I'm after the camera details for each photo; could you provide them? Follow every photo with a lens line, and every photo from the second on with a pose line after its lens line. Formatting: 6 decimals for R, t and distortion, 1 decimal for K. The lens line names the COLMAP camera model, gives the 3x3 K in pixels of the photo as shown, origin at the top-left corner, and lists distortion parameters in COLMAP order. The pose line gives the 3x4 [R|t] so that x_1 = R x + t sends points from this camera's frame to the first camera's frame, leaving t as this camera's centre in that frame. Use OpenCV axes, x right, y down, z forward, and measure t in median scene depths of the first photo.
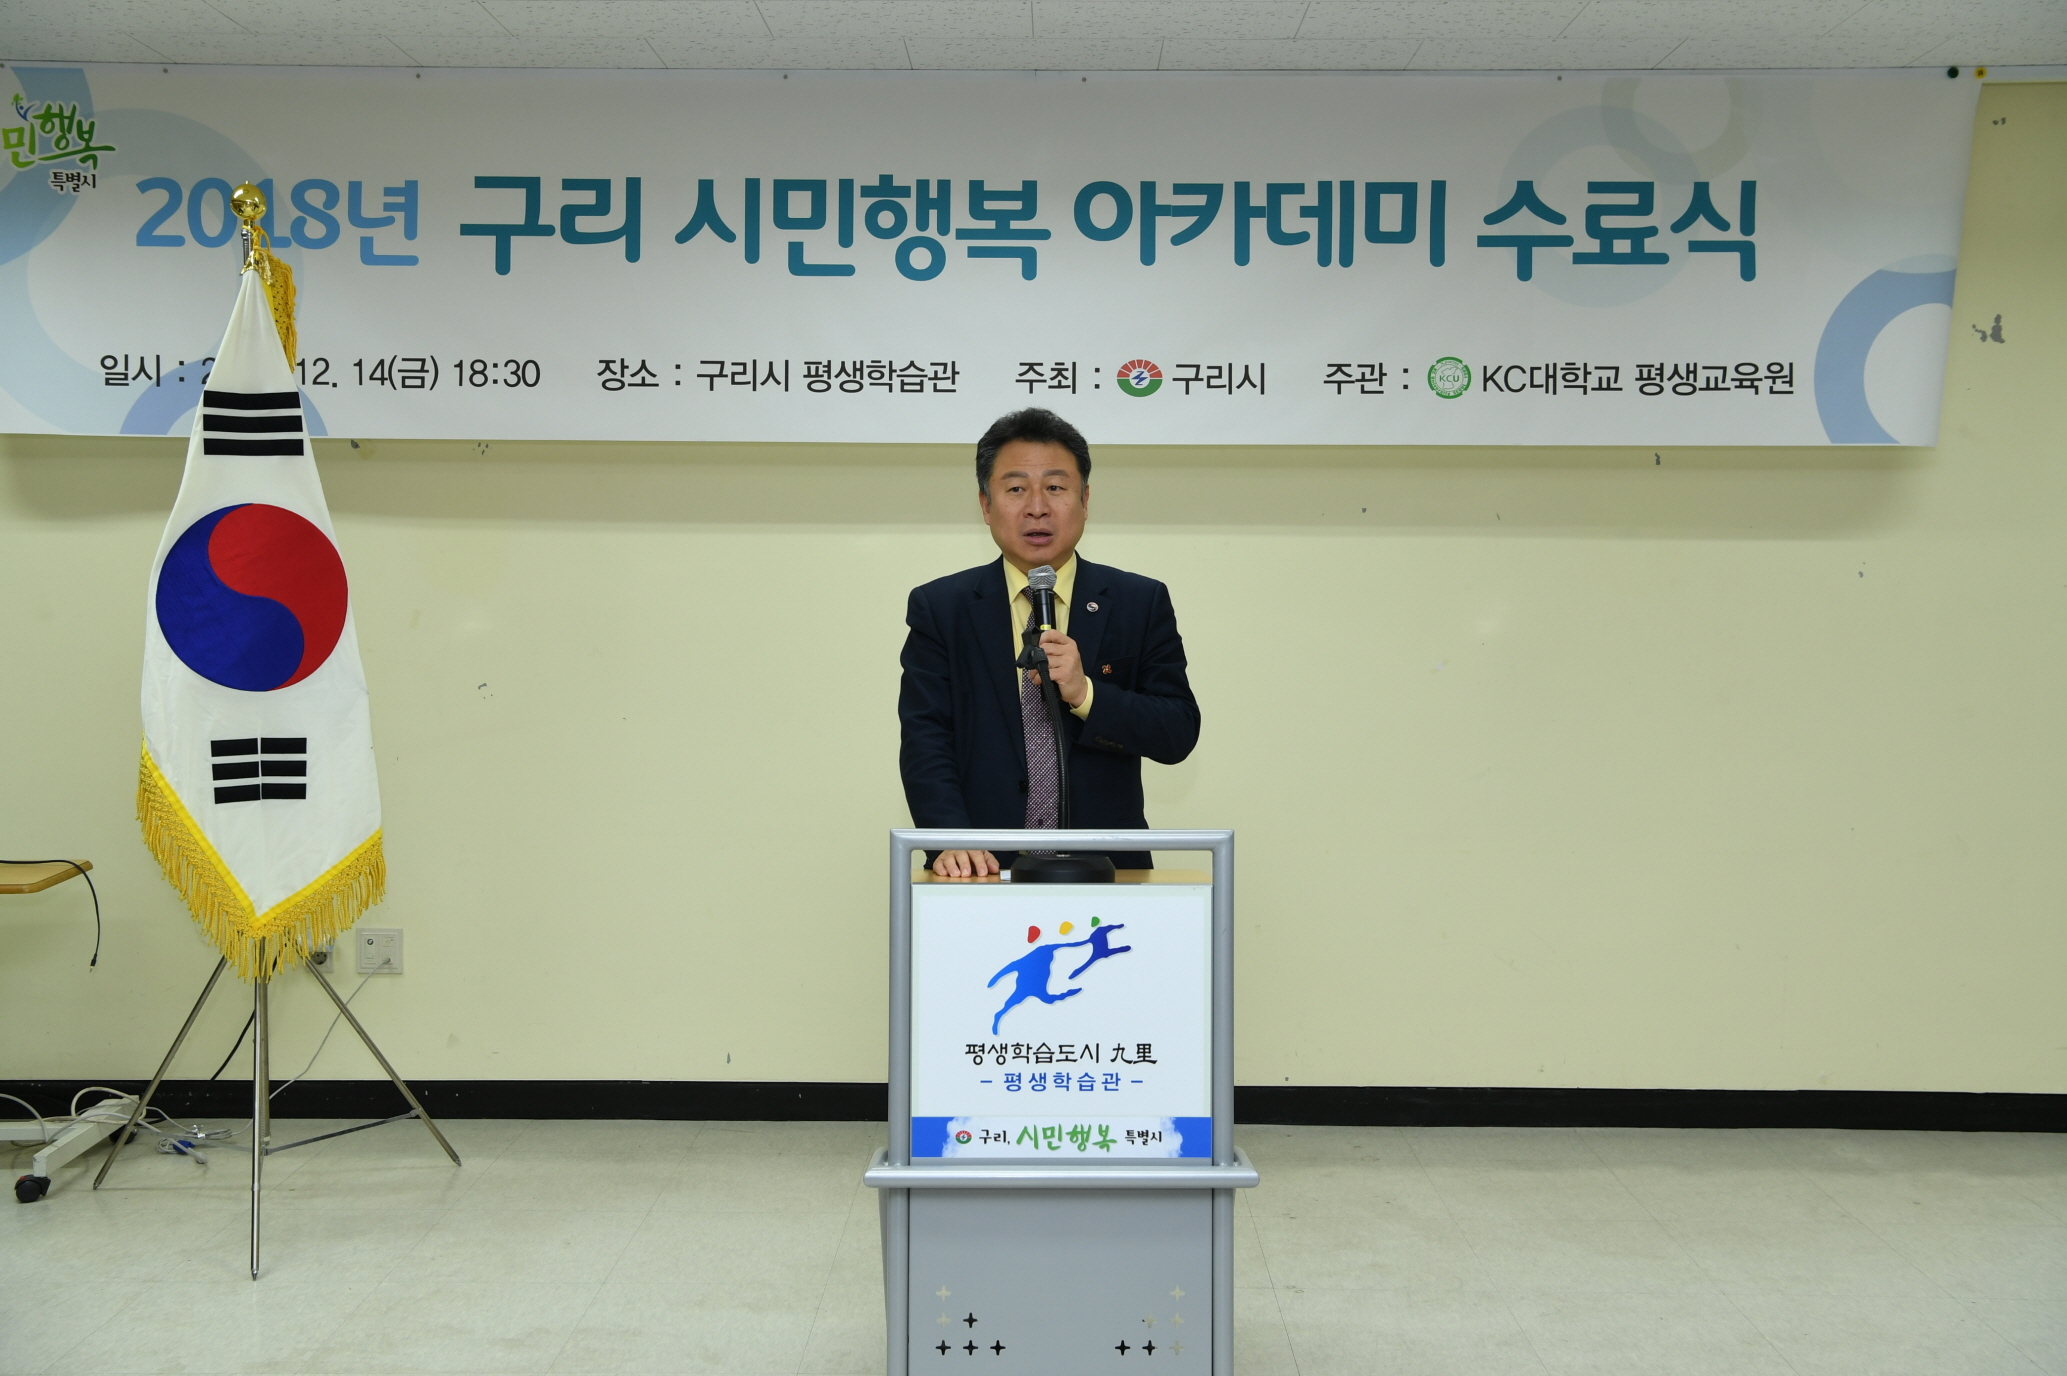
lens RADIAL K [[1987.7, 0, 1043.9], [0, 1987.7, 676.9], [0, 0, 1]] dist [0.026451, 0.004195]
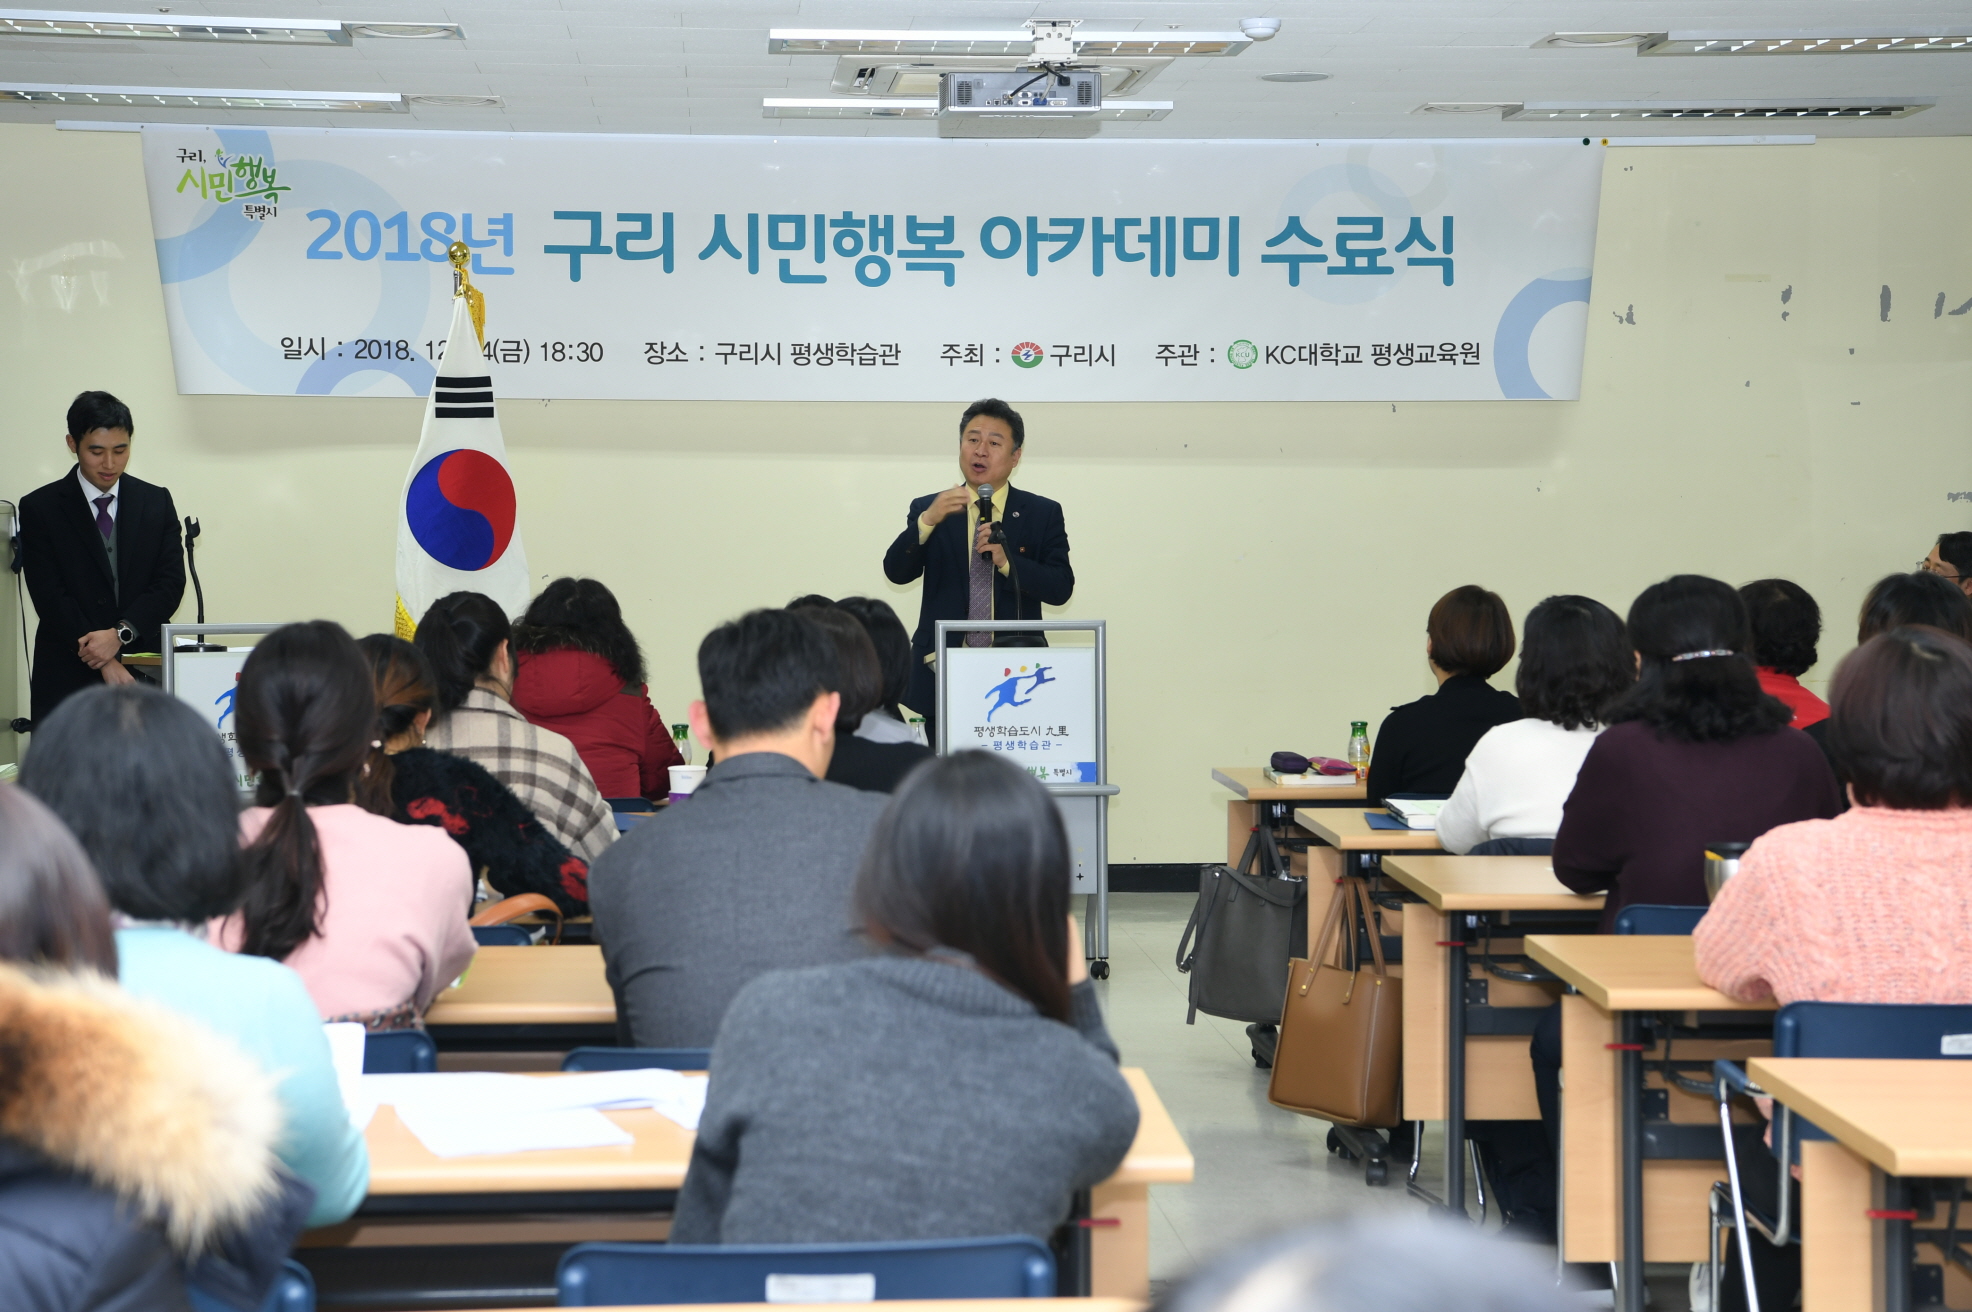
lens RADIAL K [[3781.2, 0, 975.6], [0, 3781.2, 663.3], [0, 0, 1]] dist [0.358997, -0.131294]
pose [[0.996788, -0.008911, 0.079585, -0.207025], [0.009490, 0.999931, -0.006893, 0.088914], [-0.079519, 0.007626, 0.996804, -1.703738]]
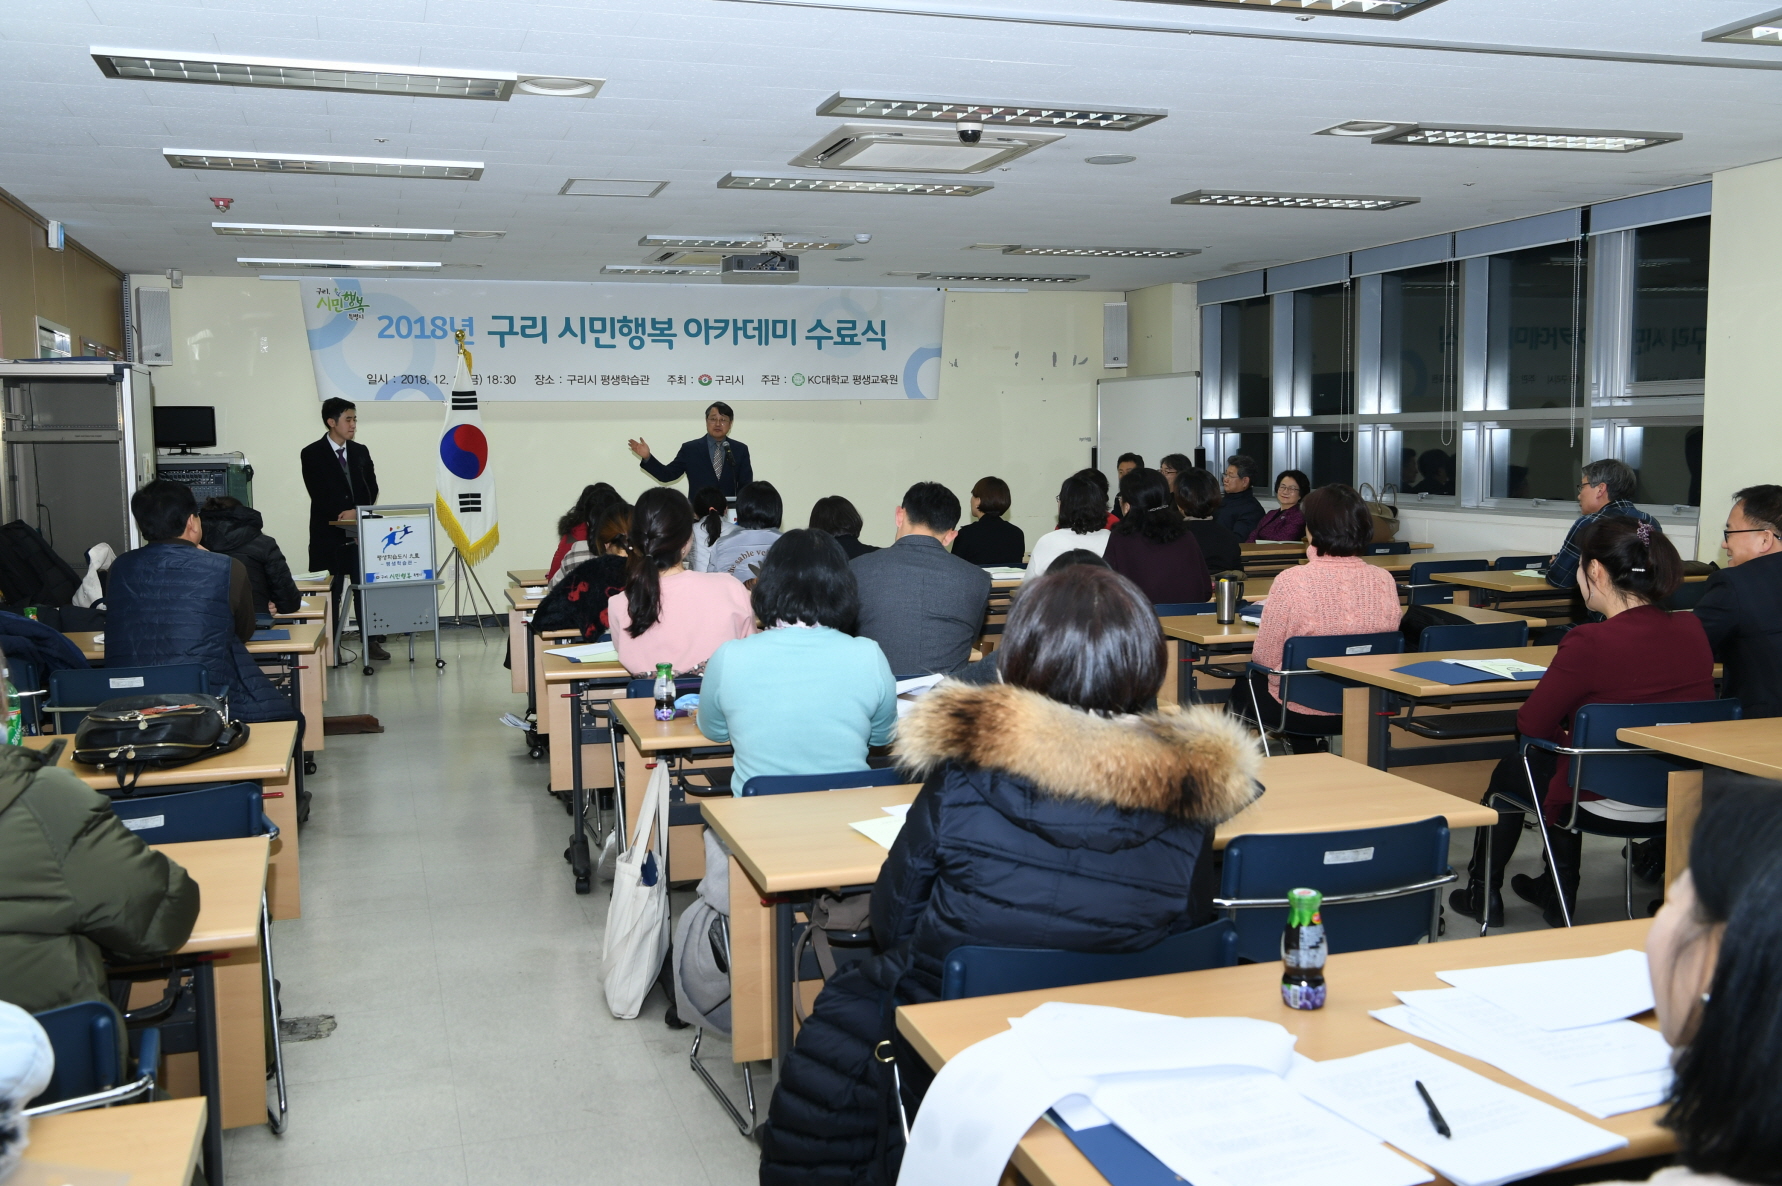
lens RADIAL K [[1668.2, 0, 891.0], [0, 1668.2, 593.0], [0, 0, 1]] dist [0.006772, 0.020256]
pose [[0.949174, -0.045680, 0.311418, -0.525795], [0.033807, 0.998485, 0.043419, 0.087468], [-0.312930, -0.030684, 0.949280, -1.672693]]
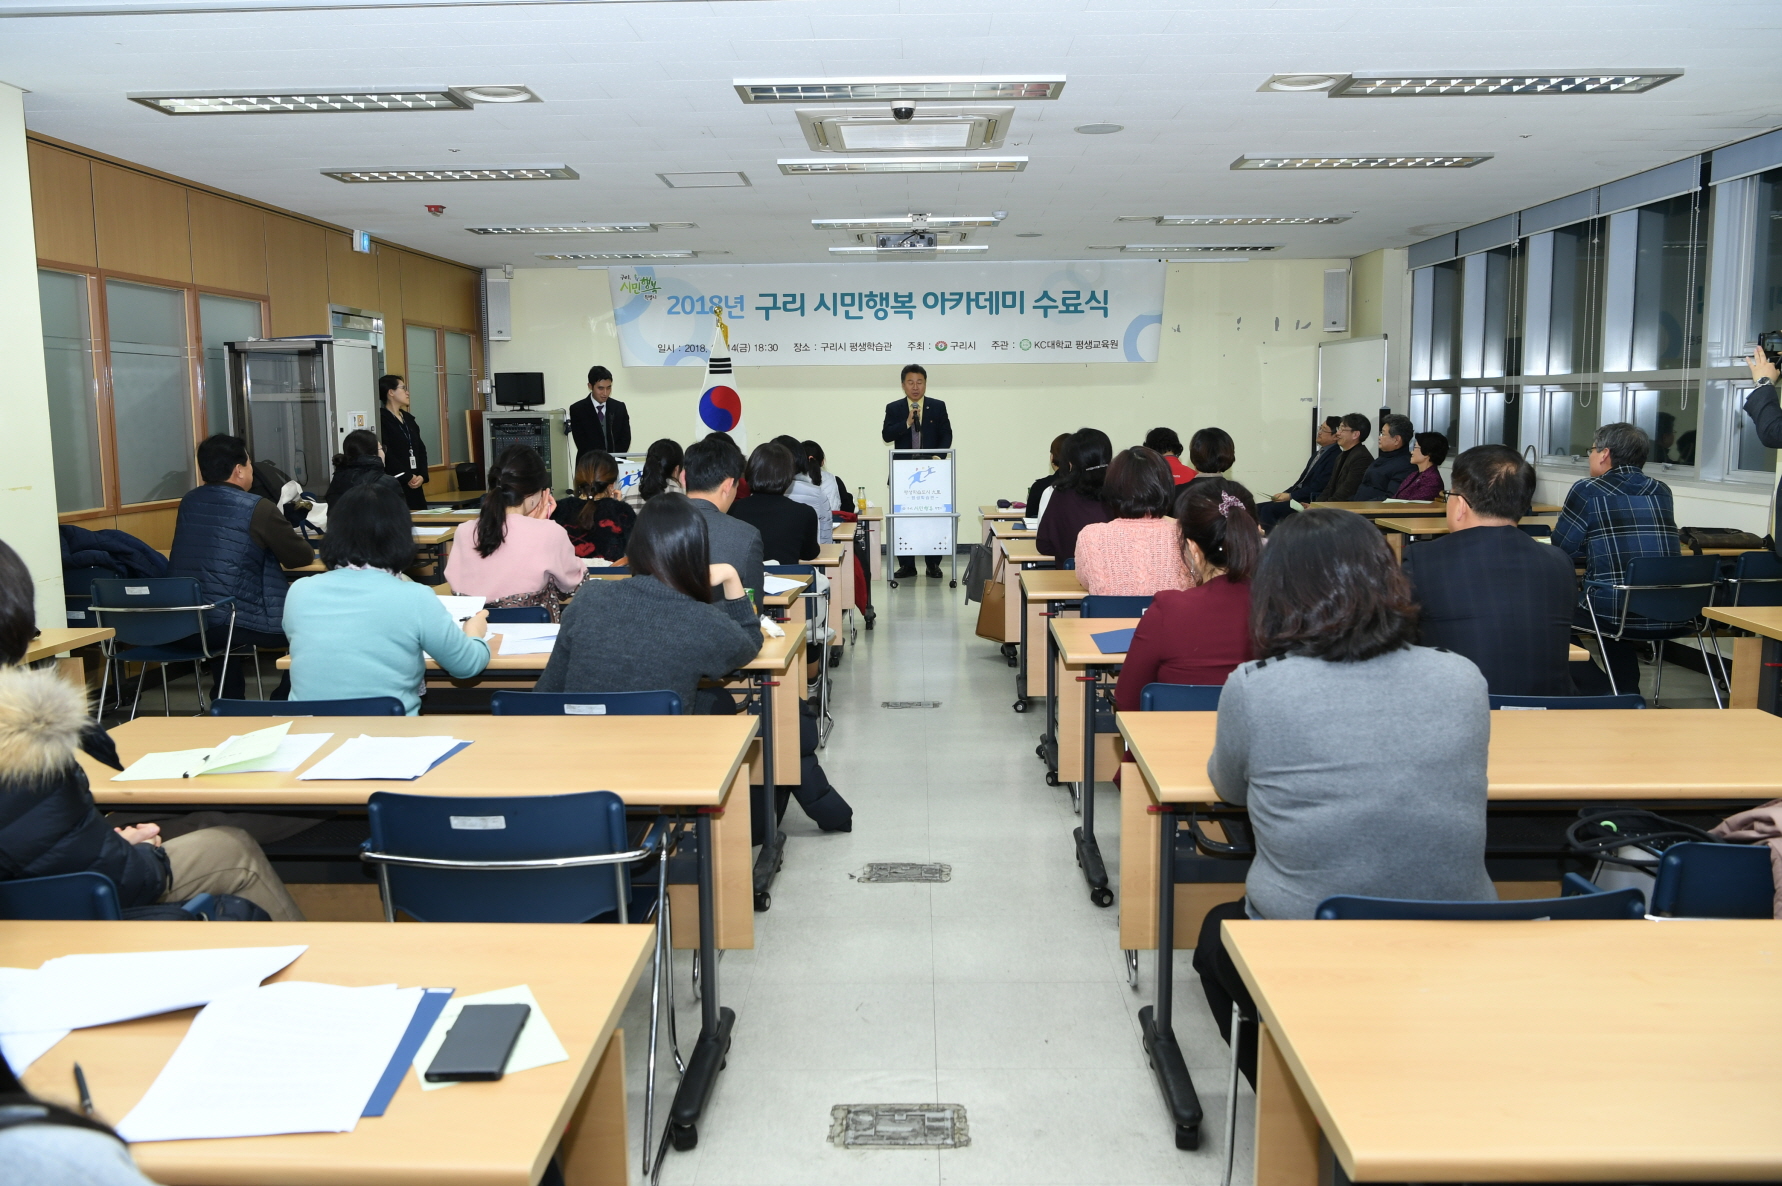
lens RADIAL K [[1426.7, 0, 891.0], [0, 1426.7, 593.0], [0, 0, 1]] dist [-0.043954, 0.052864]
pose [[0.999837, -0.014286, -0.011043, -0.021945], [0.015117, 0.996741, 0.079243, 0.094115], [0.009875, -0.079397, 0.996794, -1.655888]]
